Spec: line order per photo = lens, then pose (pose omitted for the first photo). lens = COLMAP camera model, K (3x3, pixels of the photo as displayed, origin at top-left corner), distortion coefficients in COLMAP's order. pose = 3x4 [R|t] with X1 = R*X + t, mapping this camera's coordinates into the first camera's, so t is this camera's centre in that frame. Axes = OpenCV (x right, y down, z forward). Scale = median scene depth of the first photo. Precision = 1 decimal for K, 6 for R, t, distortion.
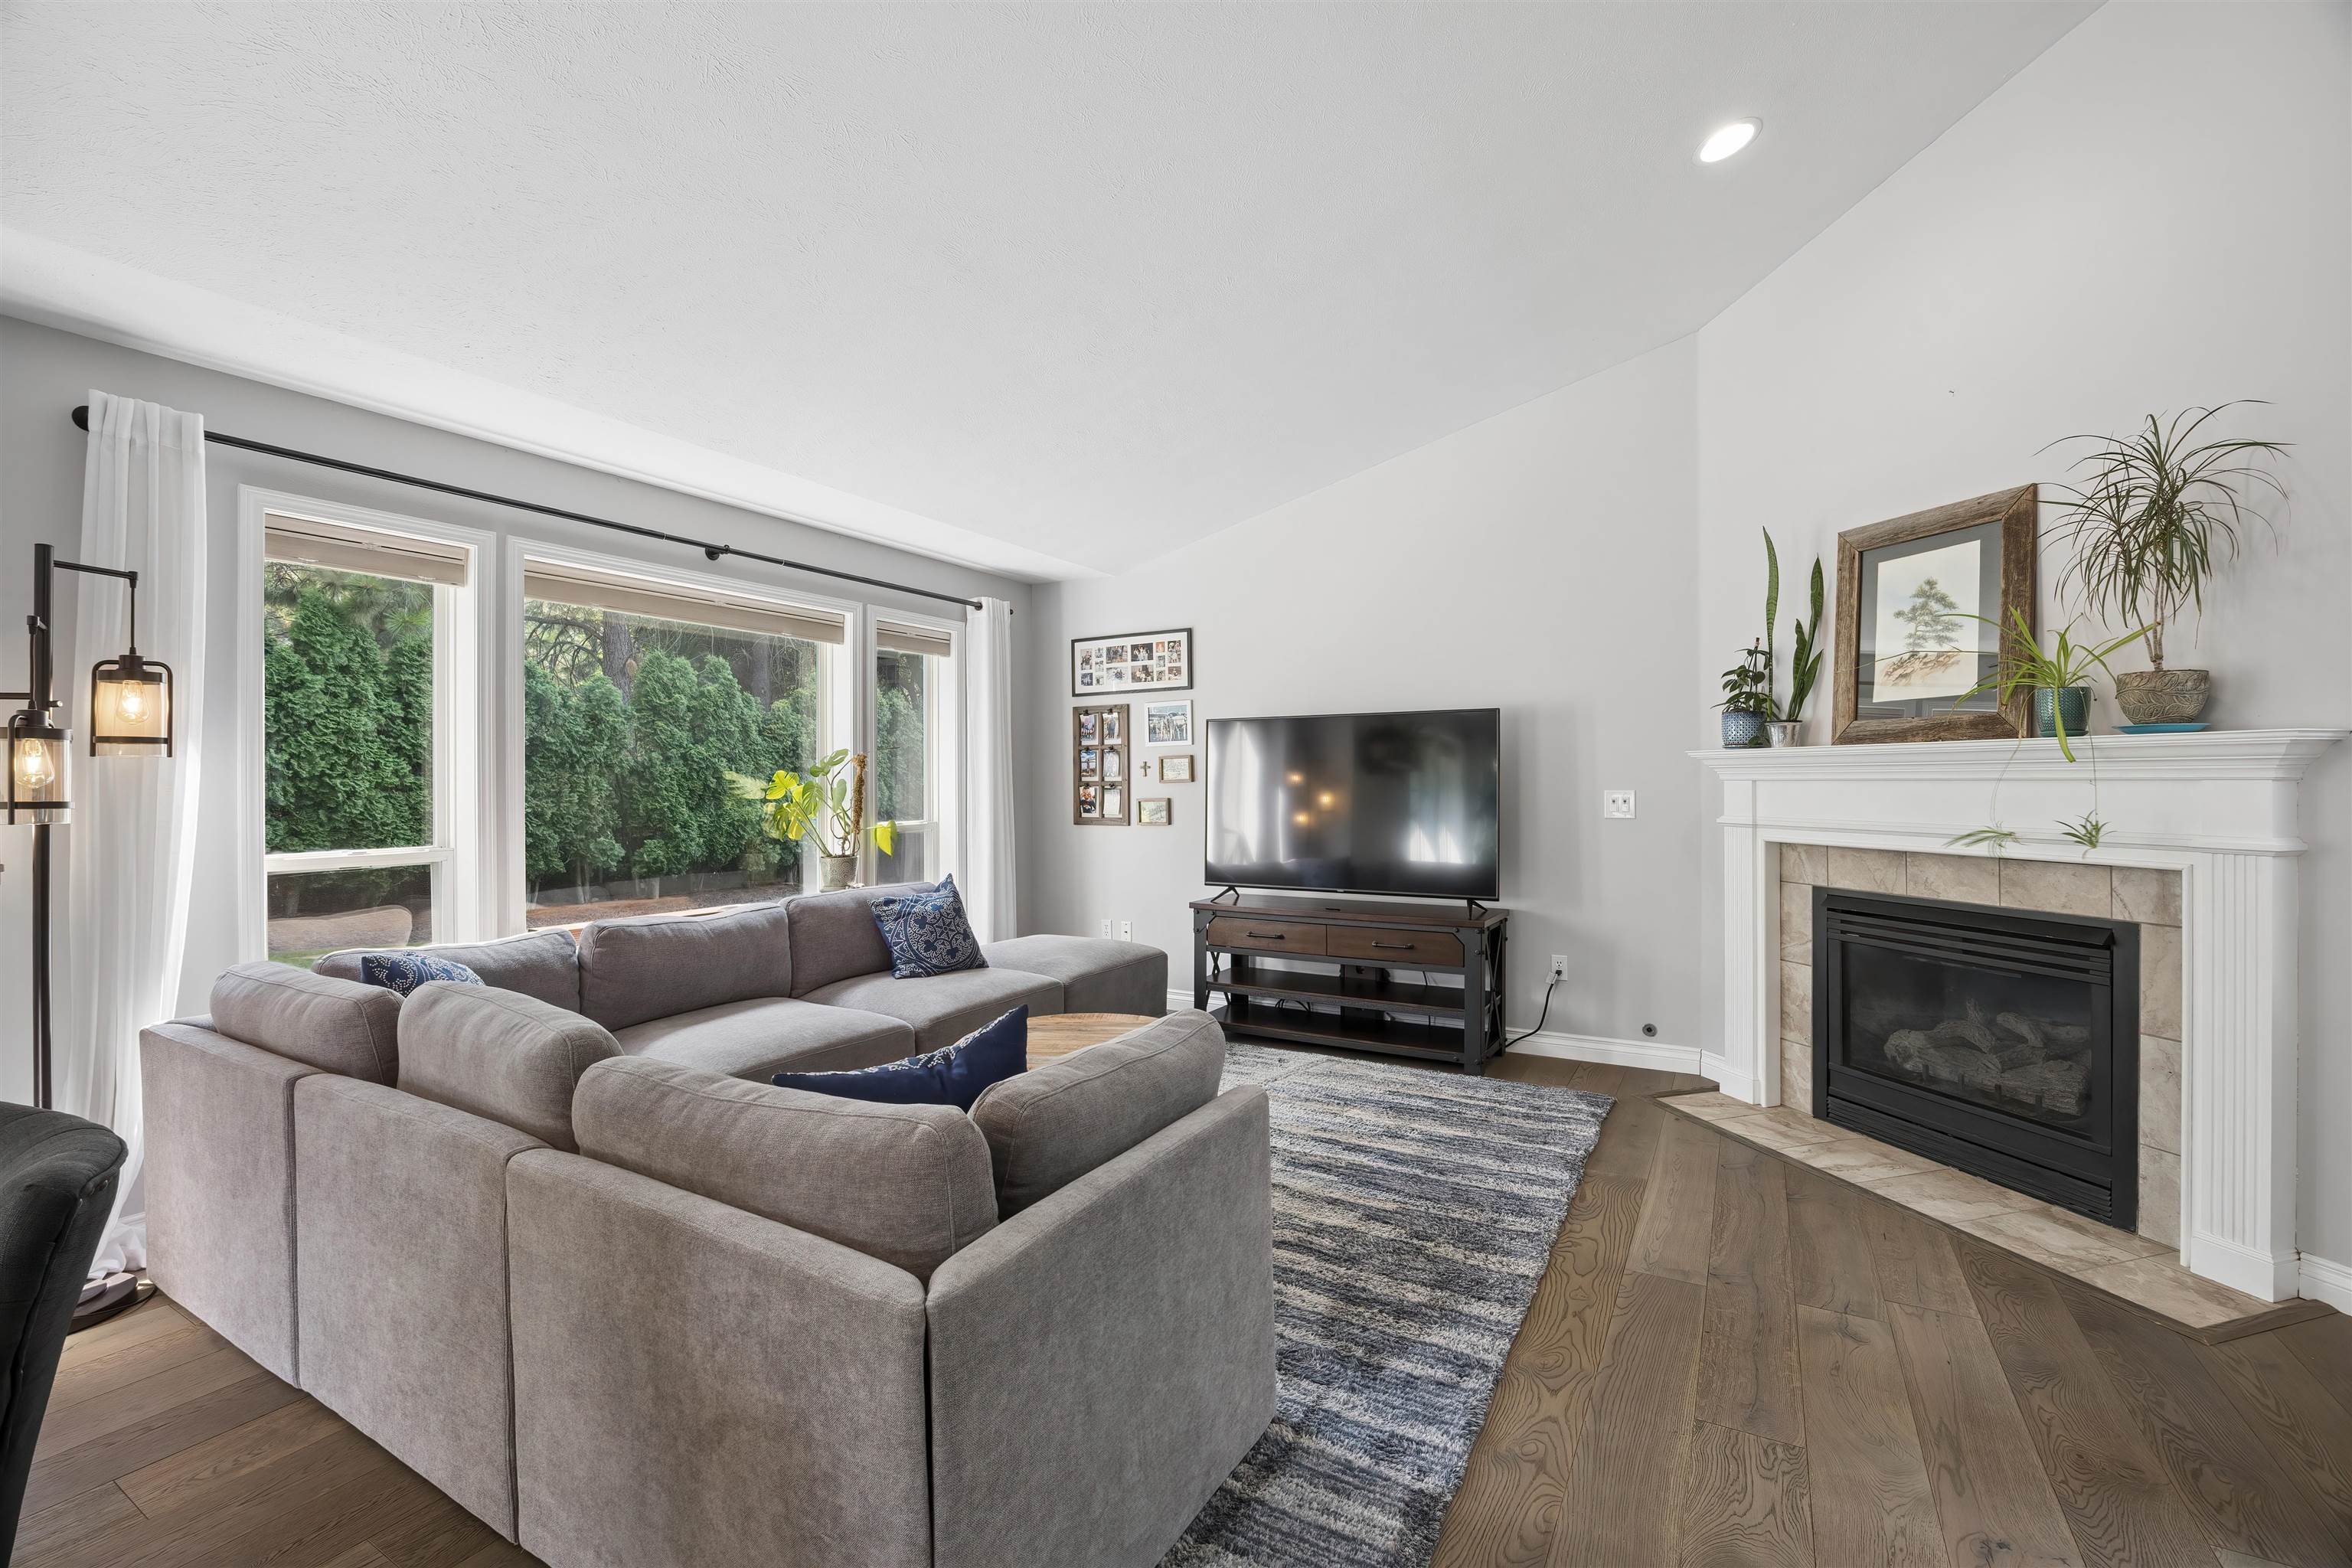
lens RADIAL K [[1004.3, 0, 1184.5], [0, 1004.3, 782.2], [0, 0, 1]] dist [-0.017074, 0.000235]
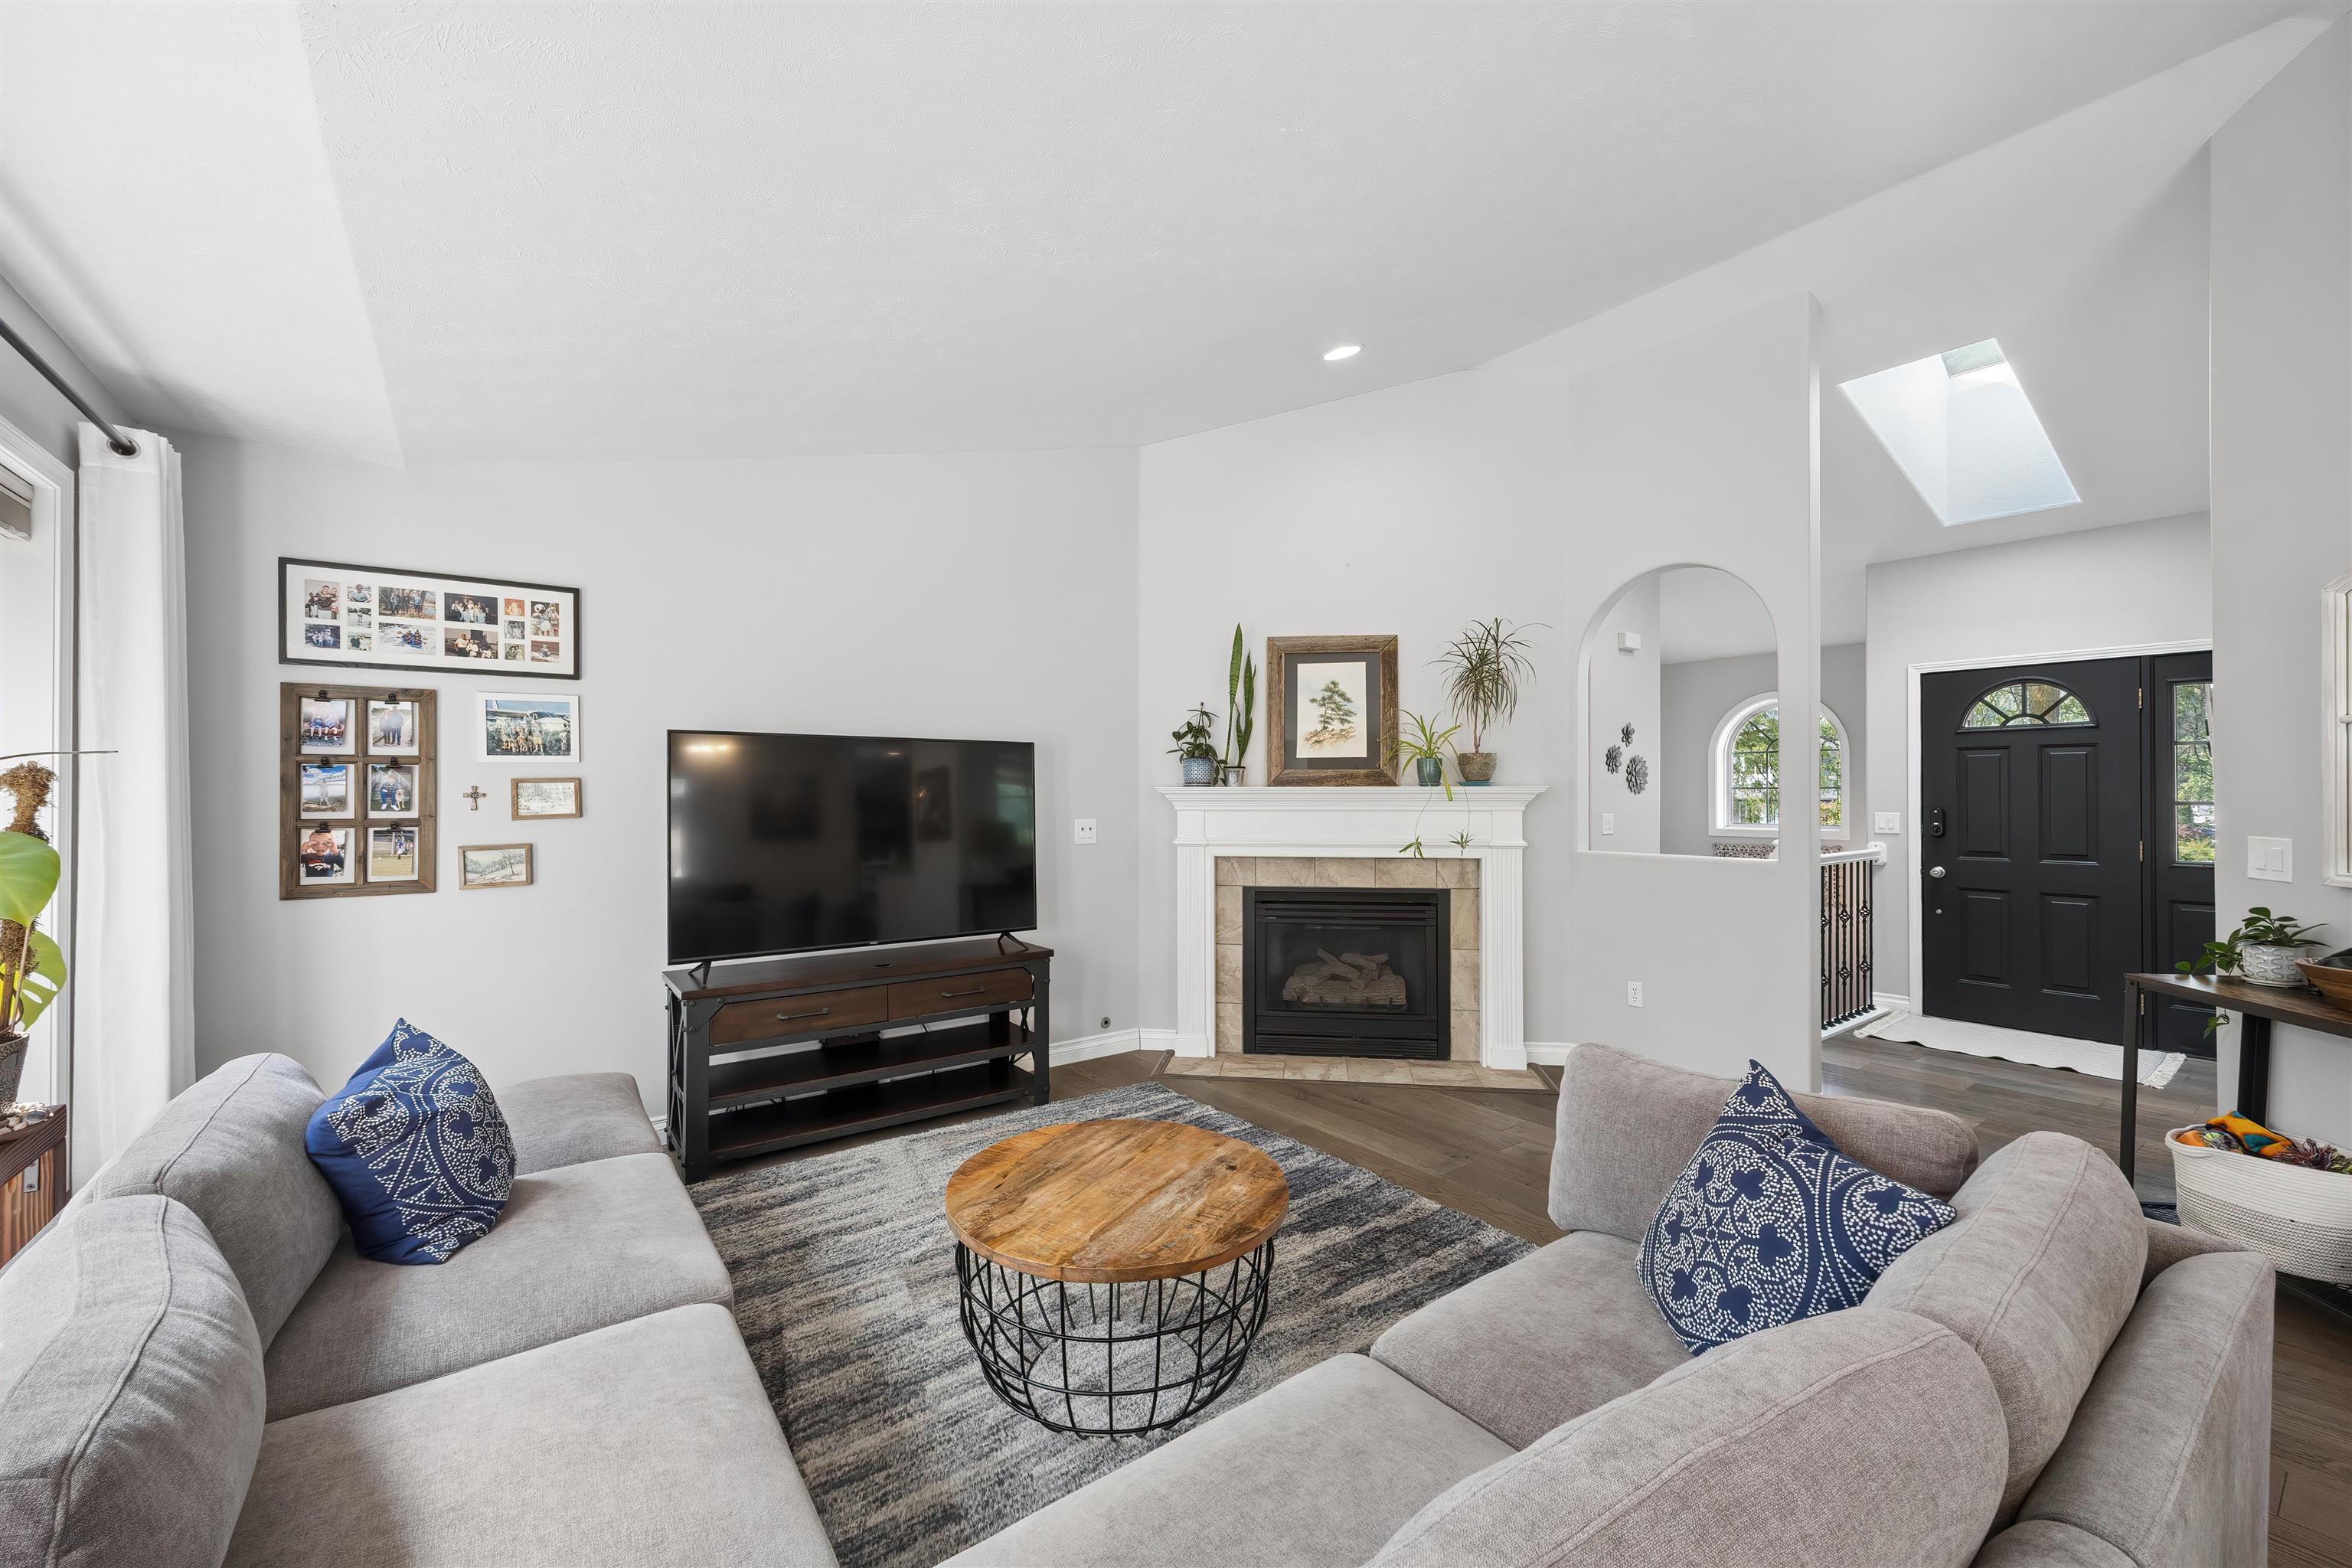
lens RADIAL K [[936.0, 0, 1191.5], [0, 936.0, 789.0], [0, 0, 1]] dist [0.000530, 0.000201]
pose [[0.394687, 0.007792, 0.918783, -0.575905], [0.000798, 0.999961, -0.008823, -0.019363], [-0.918815, 0.004215, 0.394665, 0.532609]]
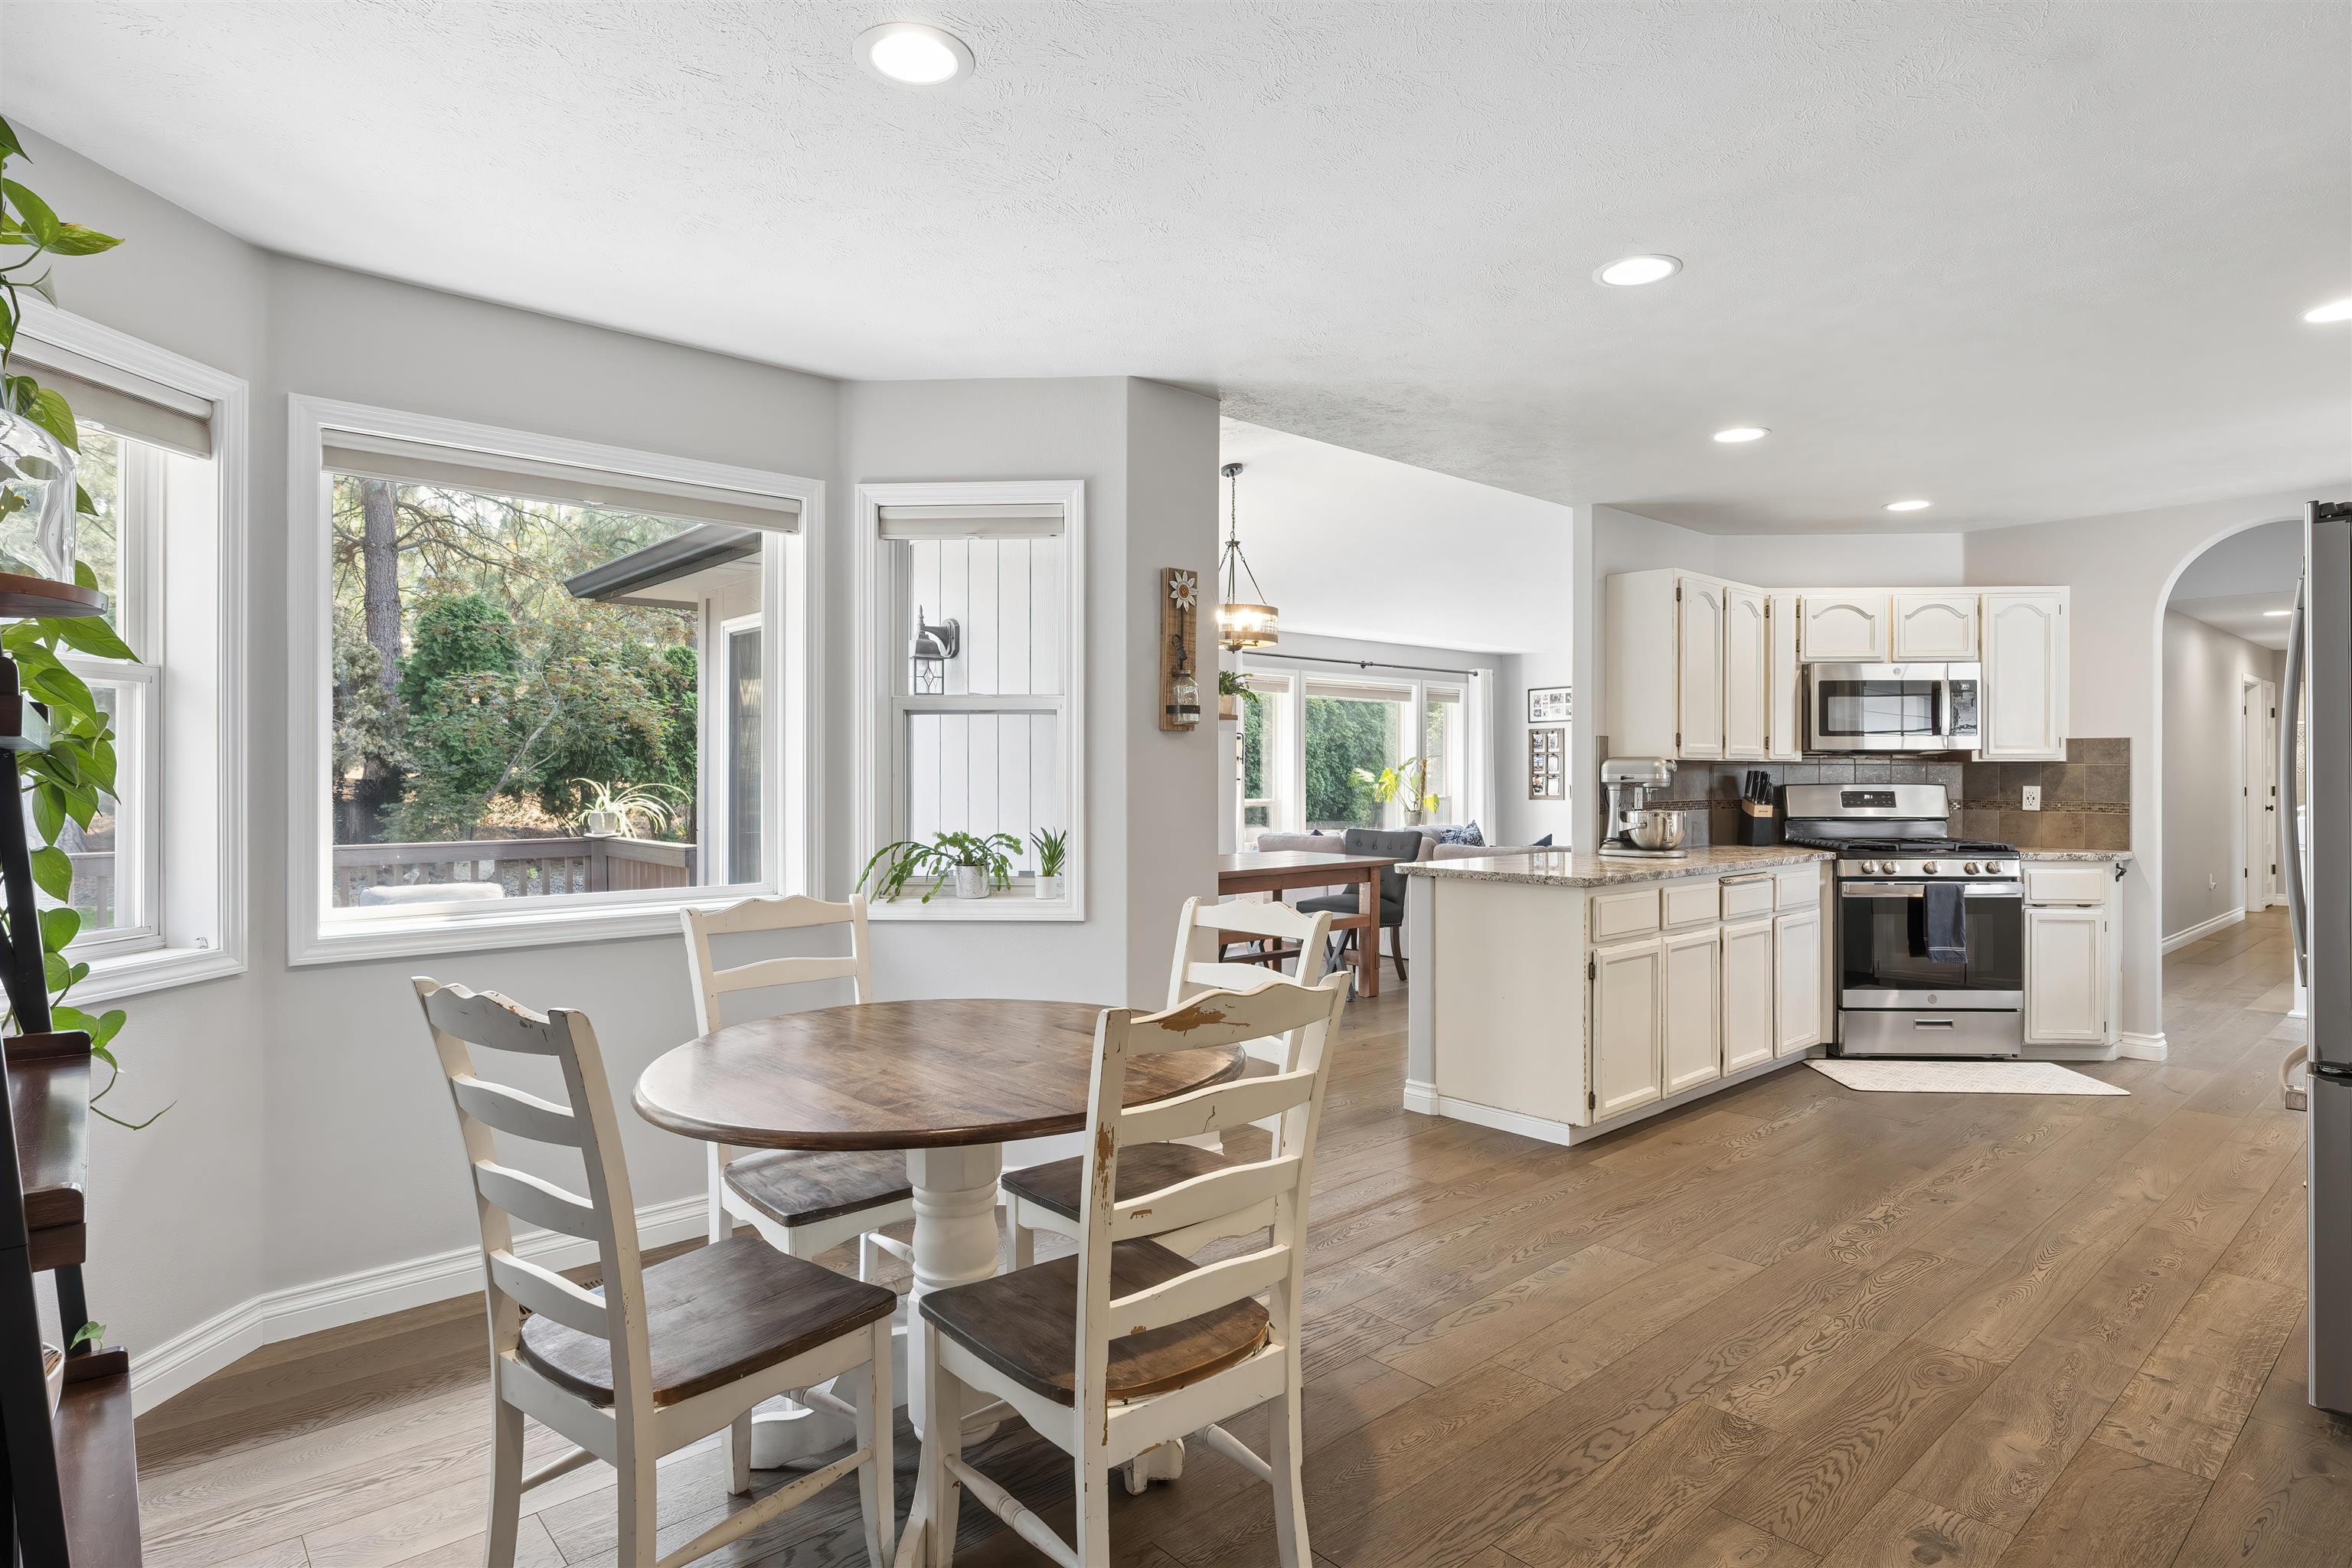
lens RADIAL K [[1219.0, 0, 1176.0], [0, 1219.0, 784.0], [0, 0, 1]] dist [-0.008518, -0.000937]
pose [[0.944139, 0.005877, -0.329495, 0.005853], [-0.003266, 0.999959, 0.008478, 0.001798], [0.329531, -0.006928, 0.944119, -1.694175]]
